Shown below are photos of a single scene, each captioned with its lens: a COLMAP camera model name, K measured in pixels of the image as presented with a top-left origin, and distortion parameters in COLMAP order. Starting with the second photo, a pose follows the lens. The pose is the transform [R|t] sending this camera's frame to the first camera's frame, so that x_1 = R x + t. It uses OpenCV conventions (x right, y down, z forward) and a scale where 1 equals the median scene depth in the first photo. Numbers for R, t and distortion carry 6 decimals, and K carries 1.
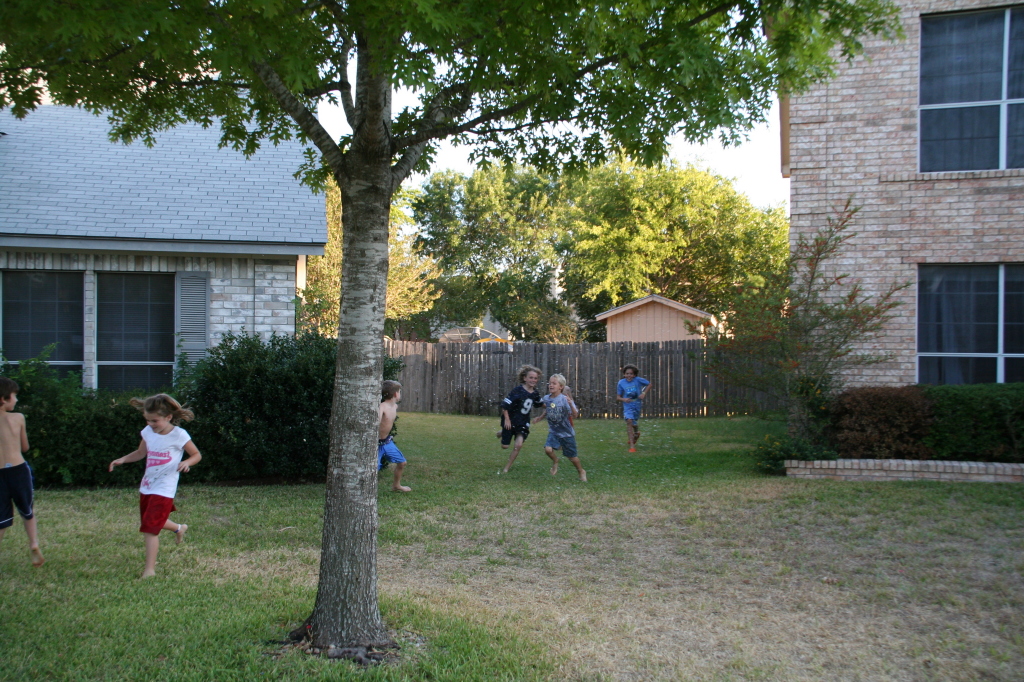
lens RADIAL K [[1003.0, 0, 508.0], [0, 1003.0, 344.8], [0, 0, 1]] dist [-0.036944, 0.000000]
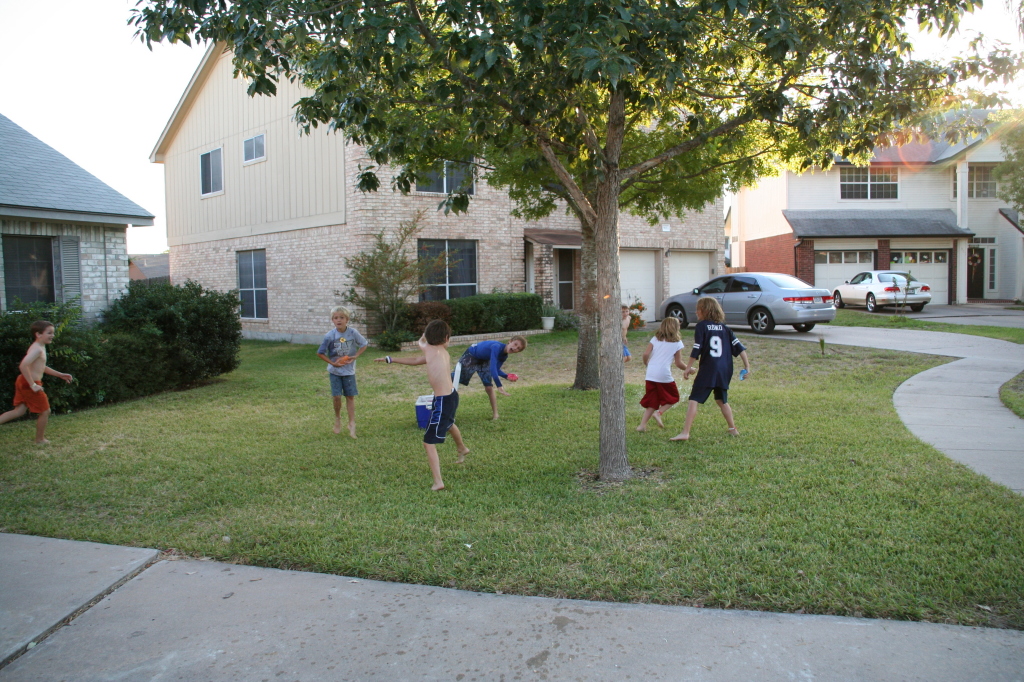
lens RADIAL K [[864.7, 0, 508.4], [0, 864.7, 342.7], [0, 0, 1]] dist [-0.161332, 0.172194]
pose [[0.512095, -0.082330, 0.854974, -0.959238], [0.022832, 0.996349, 0.082269, -0.013952], [-0.858626, -0.022609, 0.512105, -0.014348]]
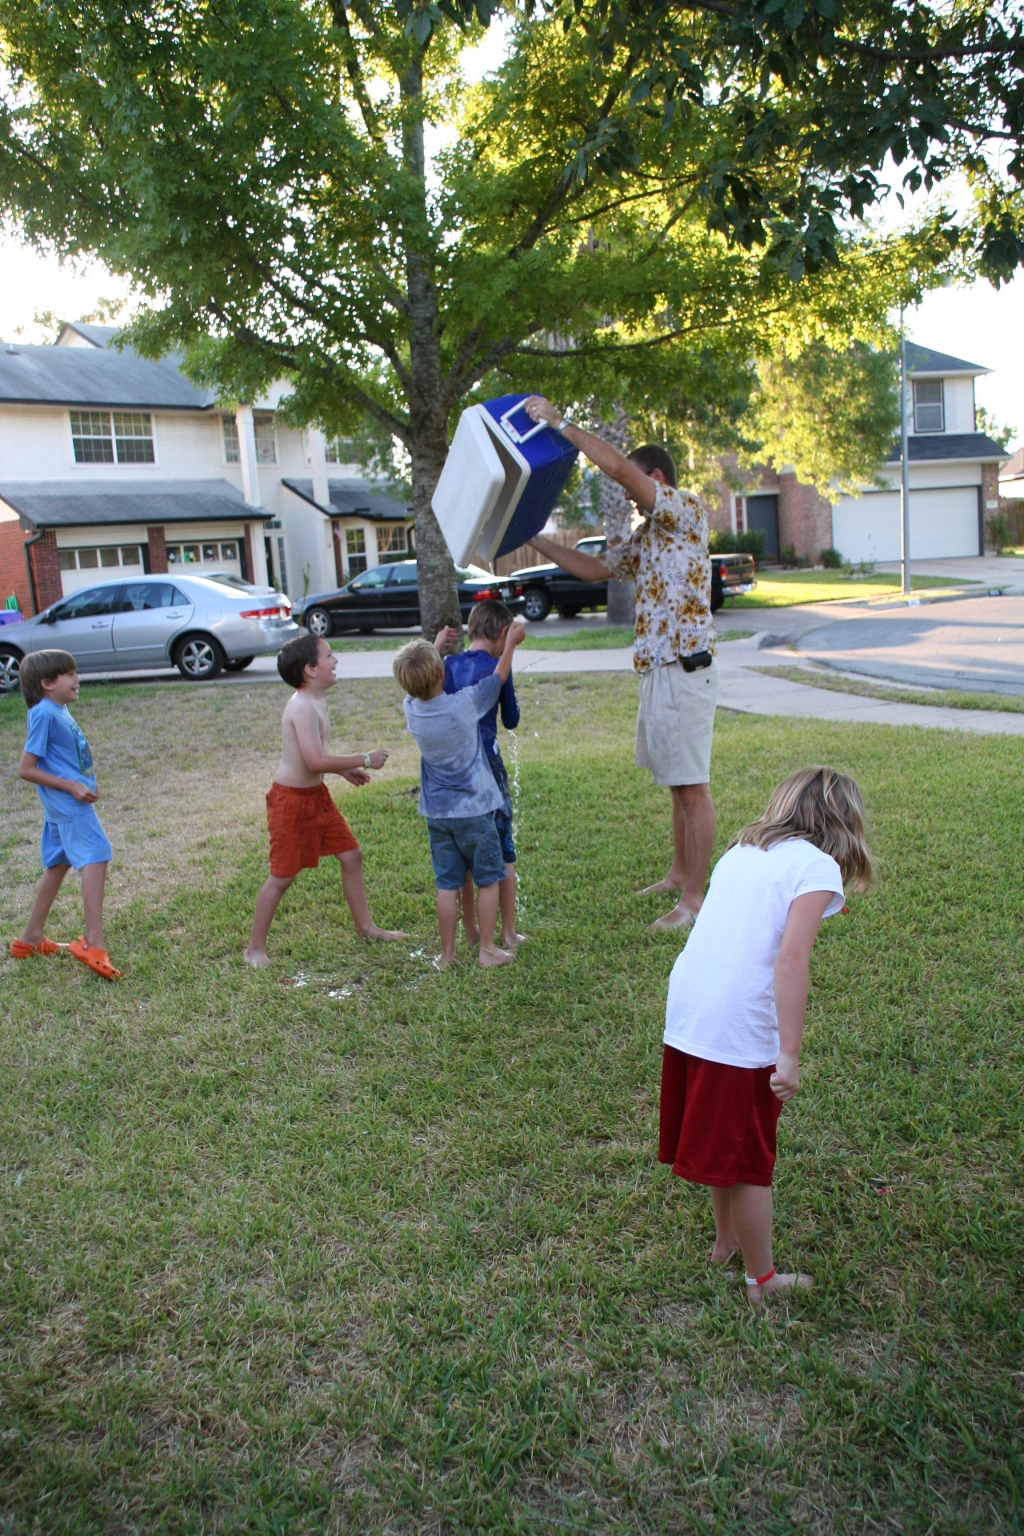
lens RADIAL K [[1297.1, 0, 507.0], [0, 1297.1, 754.1], [0, 0, 1]] dist [-0.161332, 0.172194]
pose [[-0.348625, -0.125163, 0.928868, -0.682738], [0.068527, 0.984987, 0.158445, -0.001881], [-0.934754, 0.118890, -0.334814, 0.628543]]
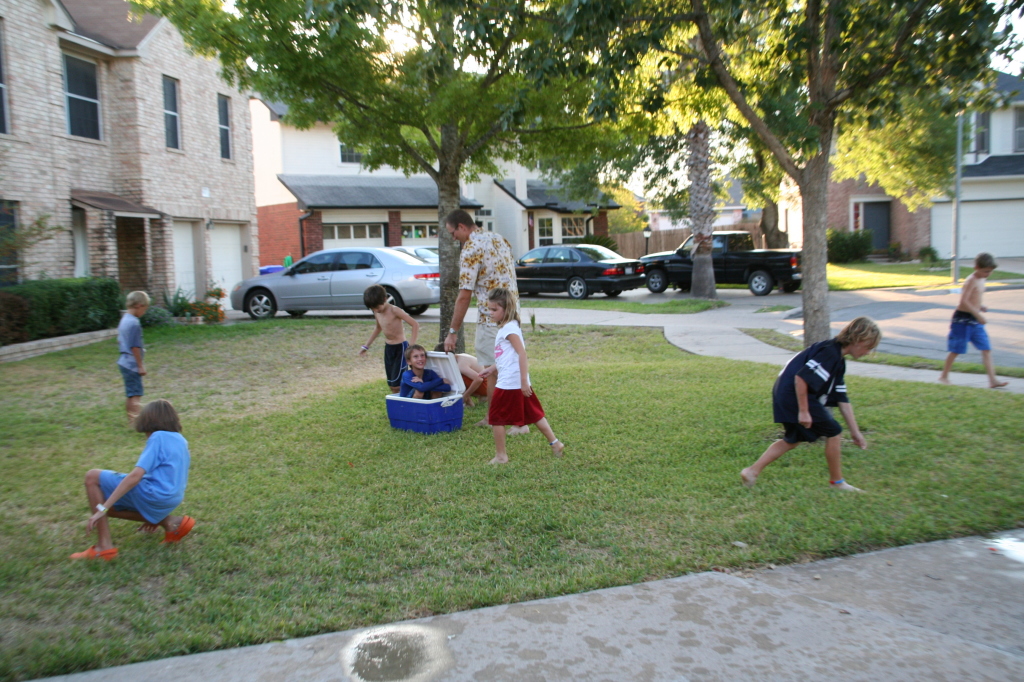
lens RADIAL K [[1096.9, 0, 484.1], [0, 1096.9, 329.2], [0, 0, 1]] dist [0.047838, 0.000000]
pose [[-0.126656, -0.076978, 0.988955, -1.096857], [0.030860, 0.996196, 0.081494, -0.007635], [-0.991466, 0.040841, -0.123799, 0.513184]]
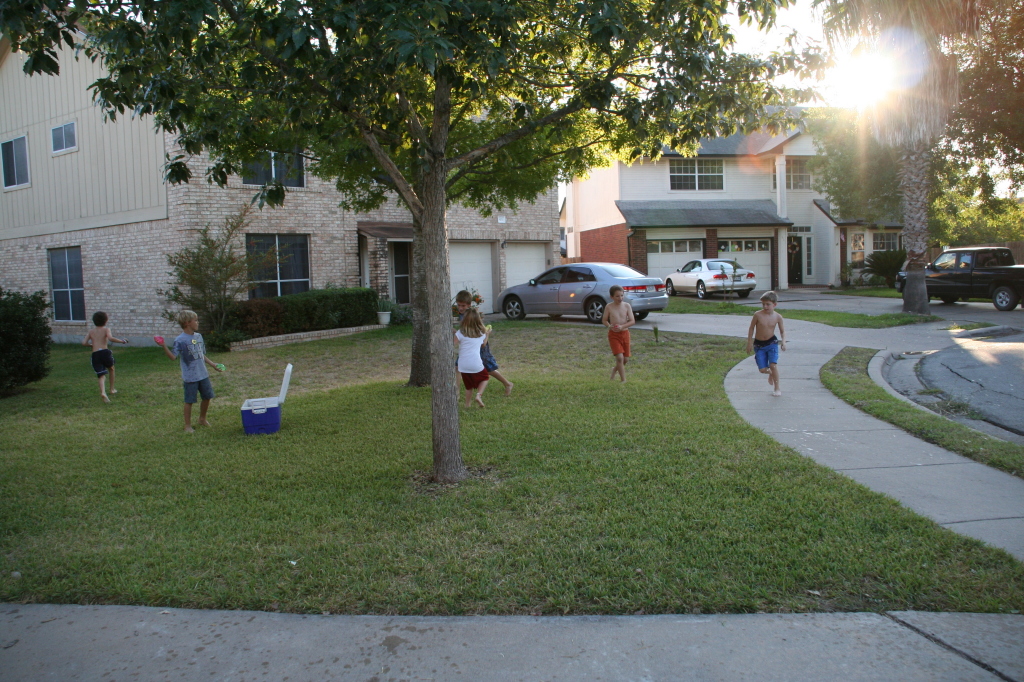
lens RADIAL K [[864.7, 0, 512.6], [0, 864.7, 342.8], [0, 0, 1]] dist [-0.161332, 0.172194]
pose [[0.340589, -0.102486, 0.934610, -0.935446], [0.034841, 0.994734, 0.096383, -0.014659], [-0.939566, -0.000264, 0.342367, -0.011421]]
